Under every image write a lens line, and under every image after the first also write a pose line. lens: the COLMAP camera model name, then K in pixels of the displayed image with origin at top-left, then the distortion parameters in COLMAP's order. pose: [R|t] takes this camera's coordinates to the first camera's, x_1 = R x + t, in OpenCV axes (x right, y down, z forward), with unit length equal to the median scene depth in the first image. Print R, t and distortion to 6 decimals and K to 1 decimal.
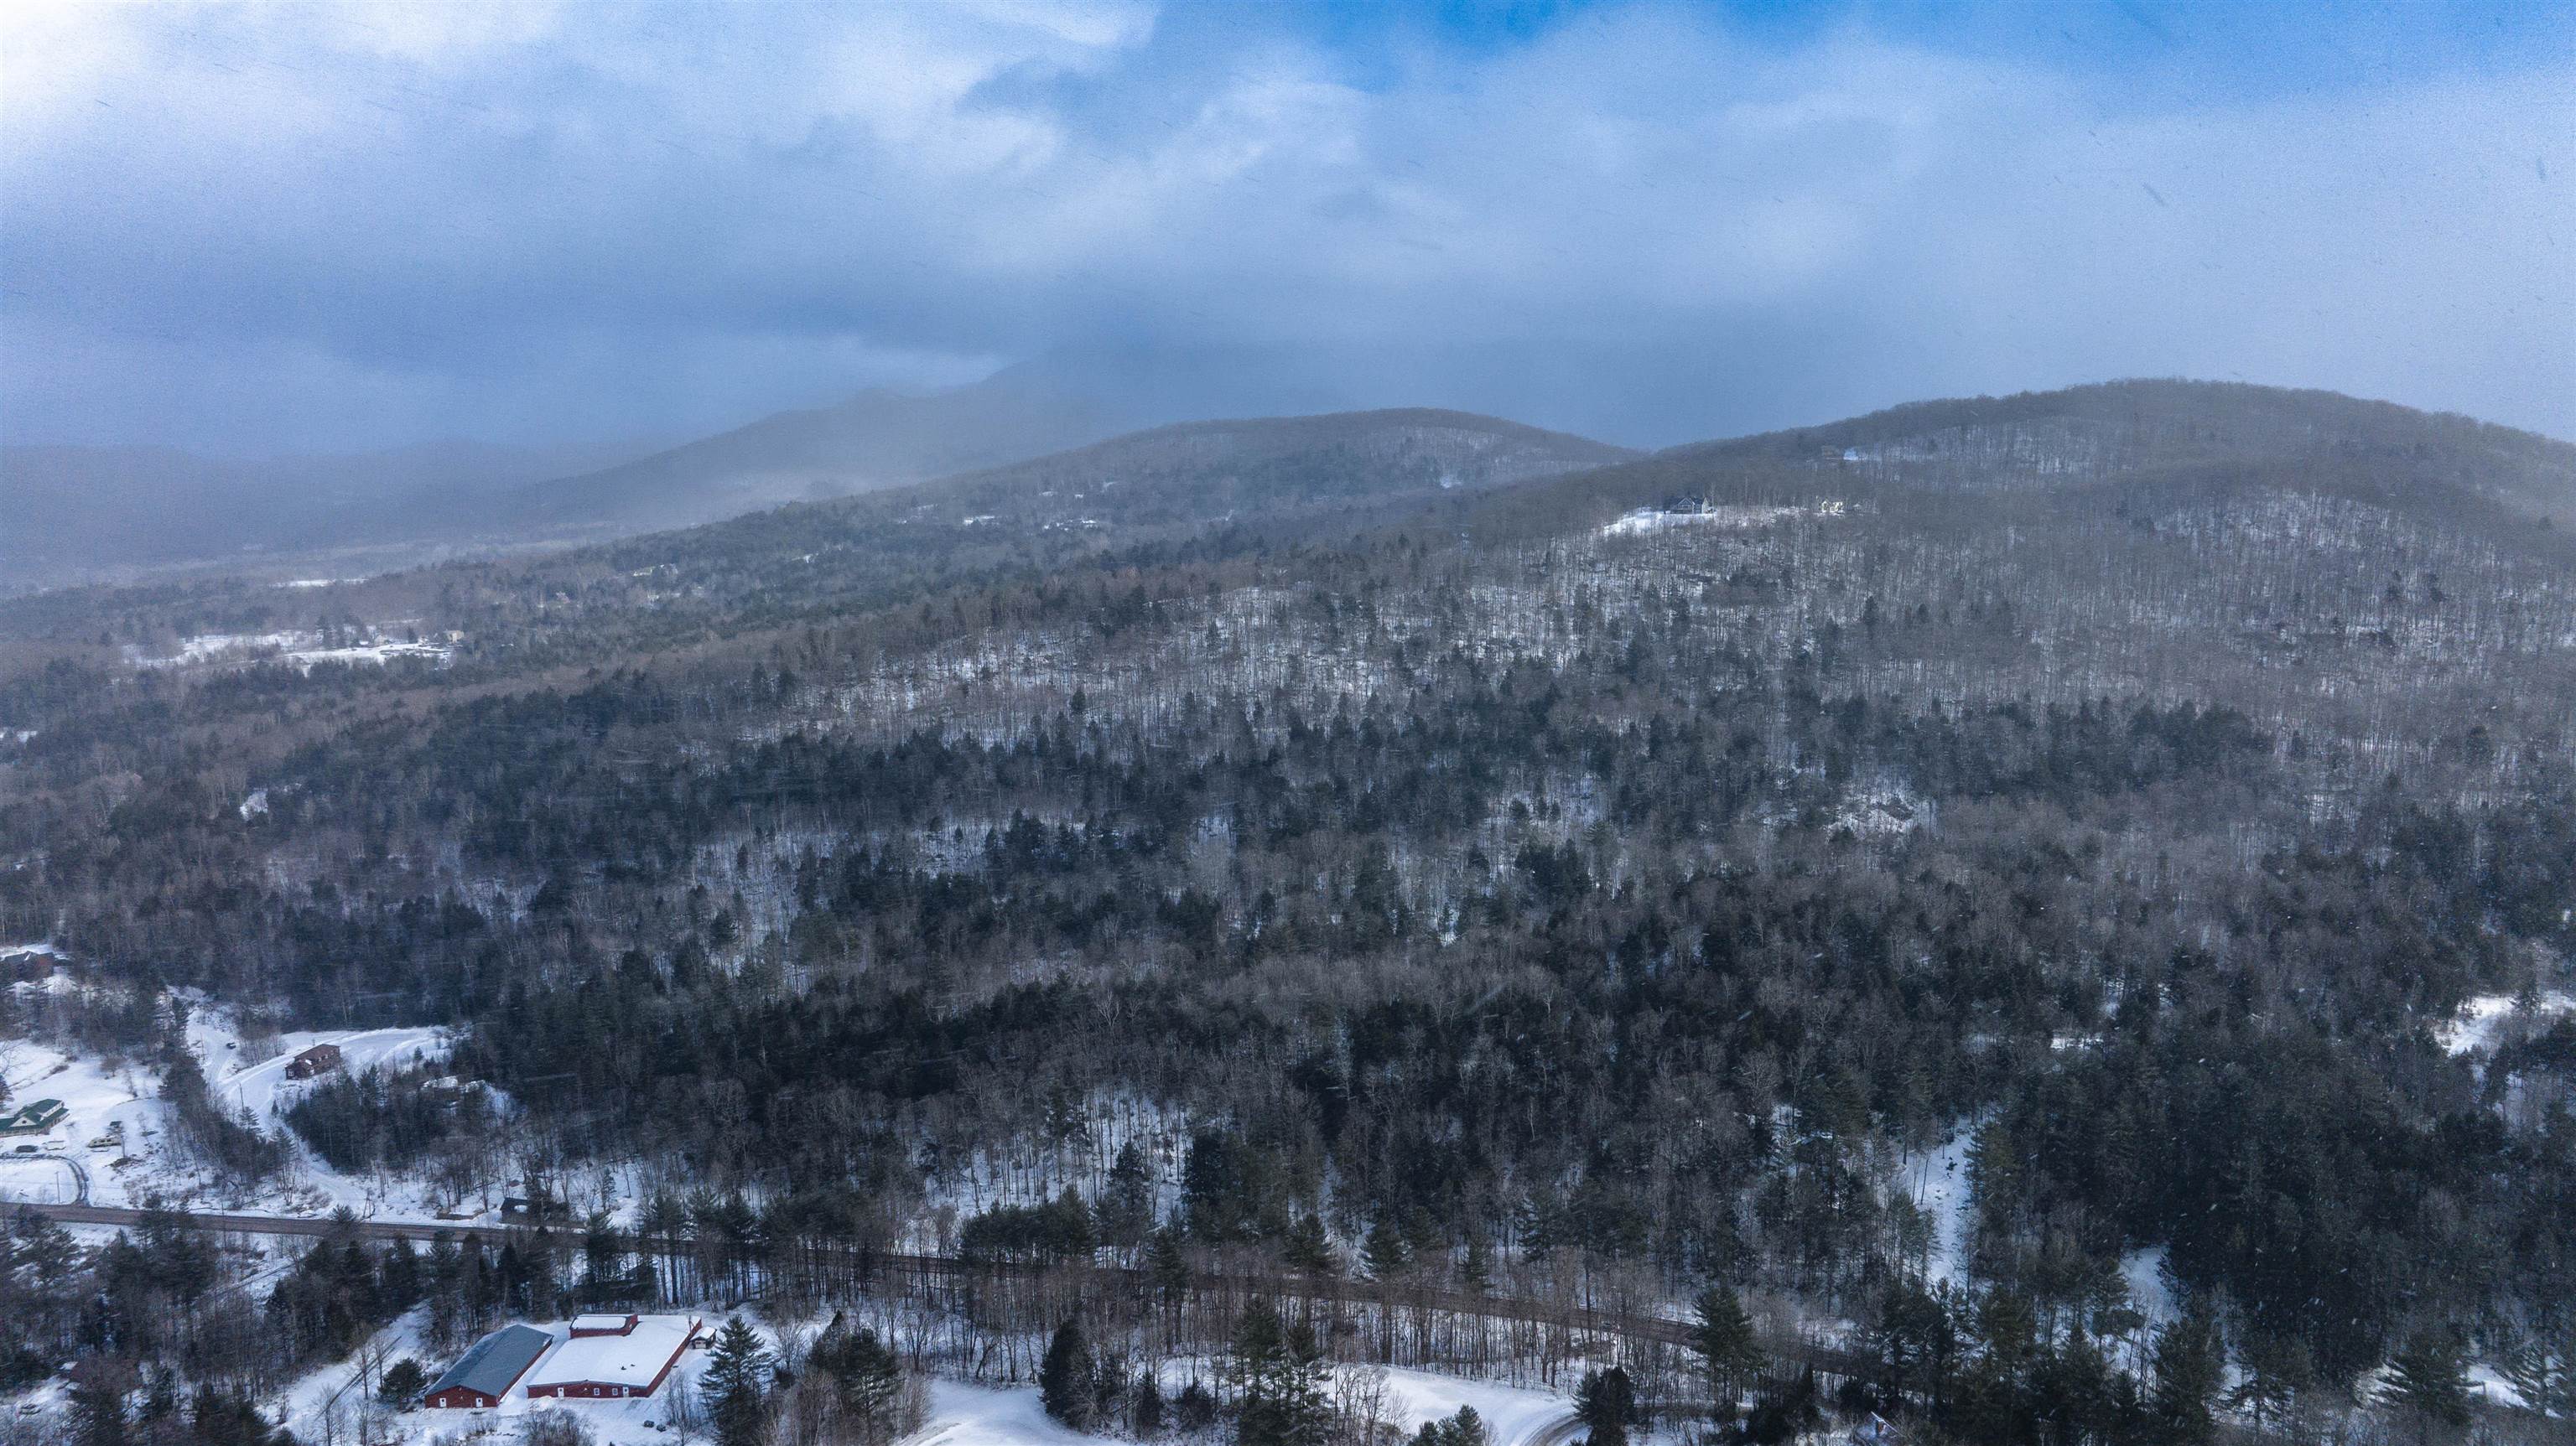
lens RADIAL K [[1816.4, 0, 1299.5], [0, 1816.4, 733.6], [0, 0, 1]] dist [-0.024803, 0.026686]
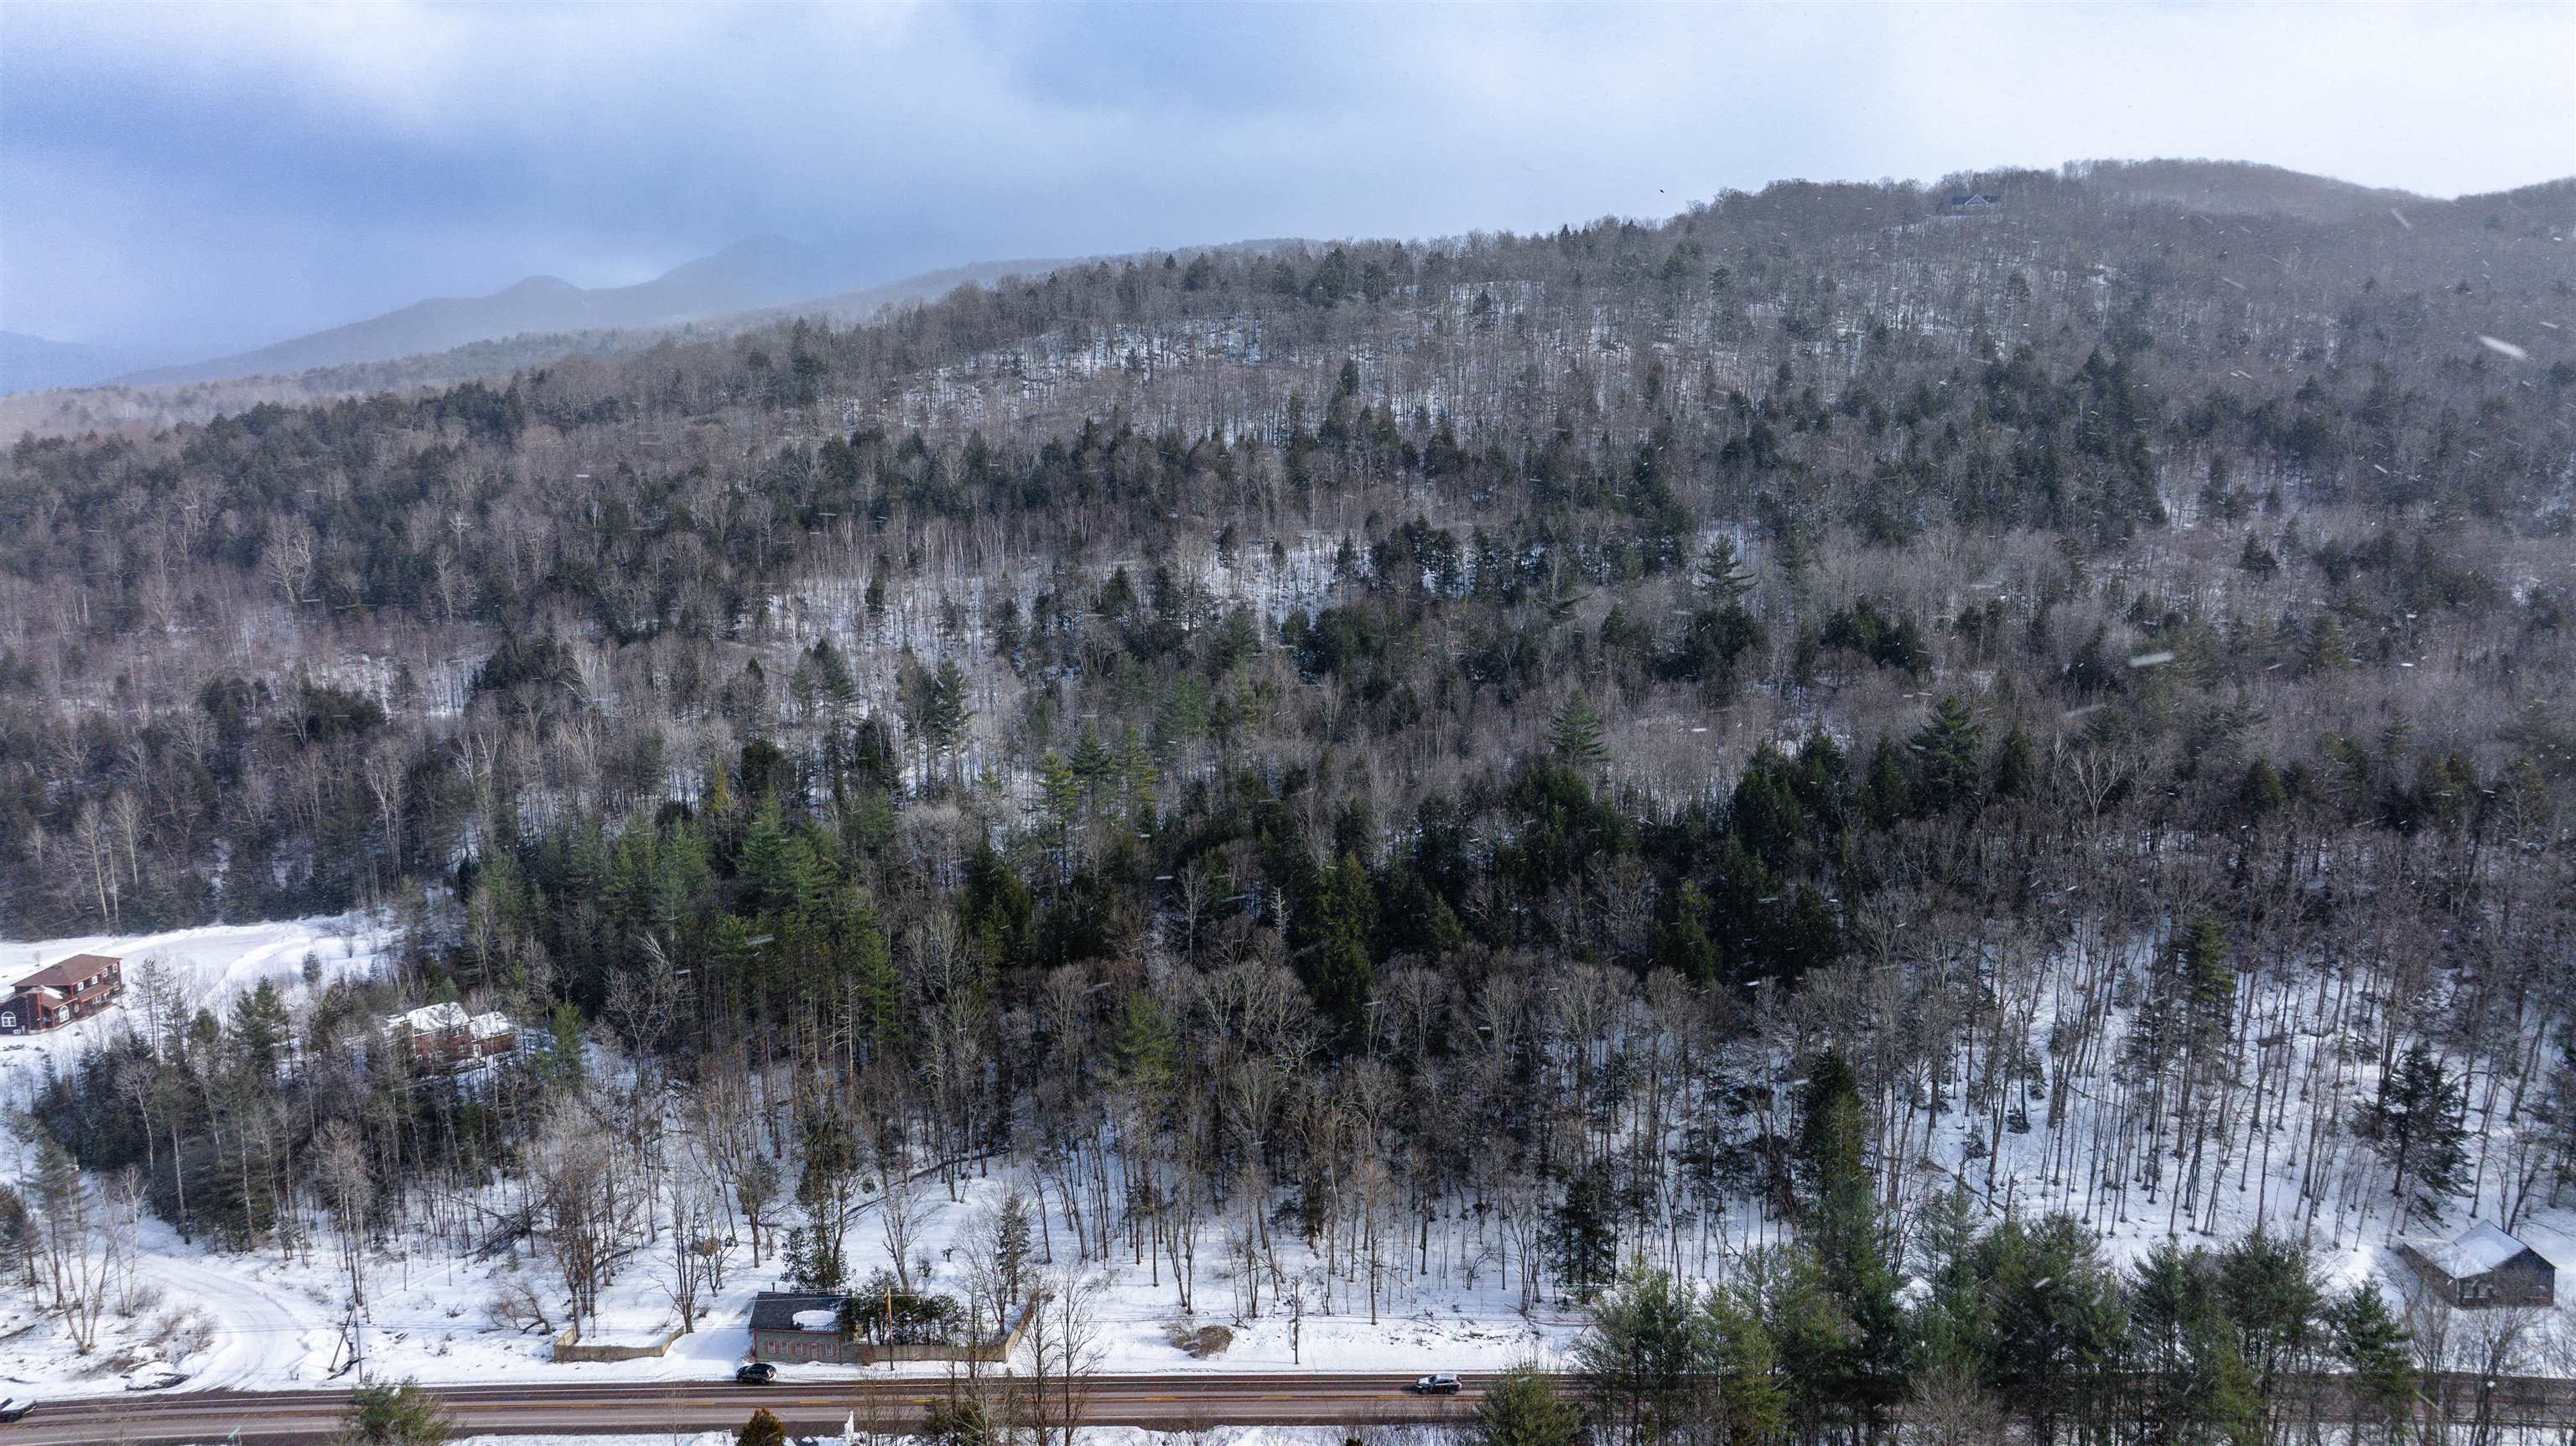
lens RADIAL K [[1816.4, 0, 1290.1], [0, 1816.4, 695.4], [0, 0, 1]] dist [-0.024803, 0.026686]
pose [[0.982516, -0.014402, 0.185623, -0.271977], [0.013458, 0.999889, 0.006342, 0.090340], [-0.185694, -0.003733, 0.982601, 0.417512]]
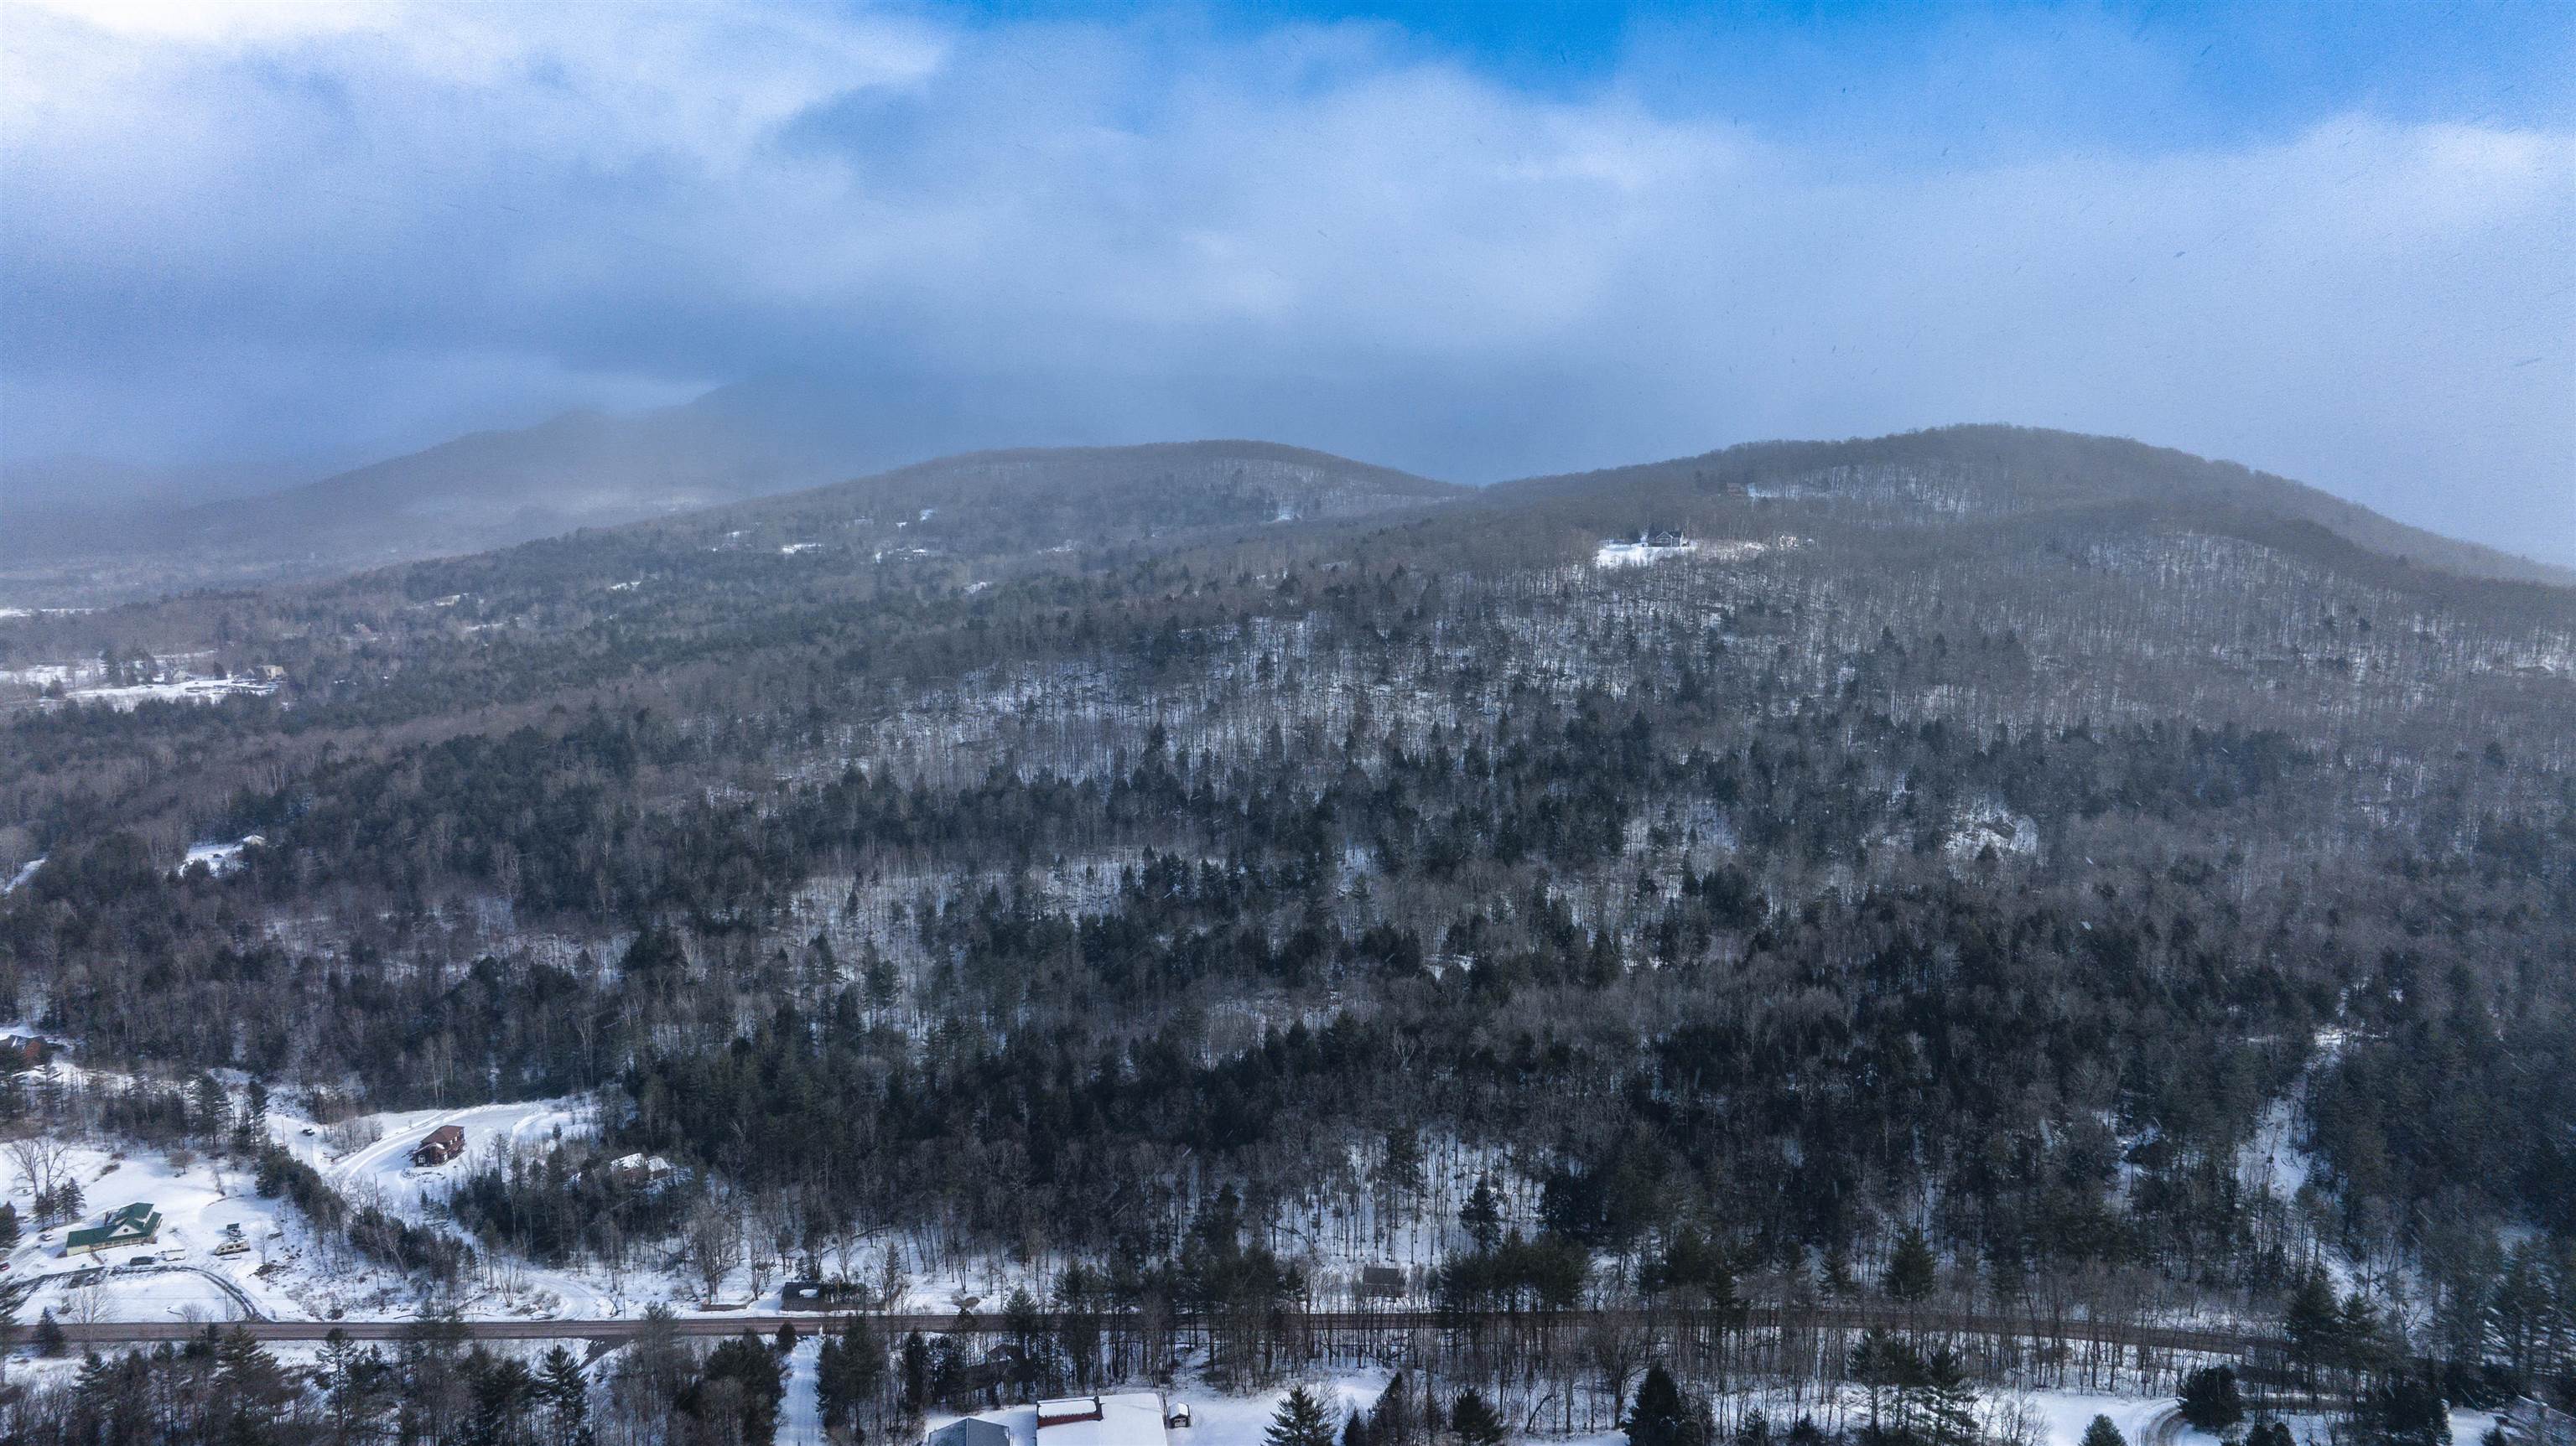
lens RADIAL K [[1816.4, 0, 1296.3], [0, 1816.4, 723.4], [0, 0, 1]] dist [-0.024803, 0.026686]
pose [[0.983732, -0.009930, 0.179367, -0.236314], [0.014081, 0.999661, -0.021886, -0.001334], [-0.179089, 0.024055, 0.983539, 0.031748]]
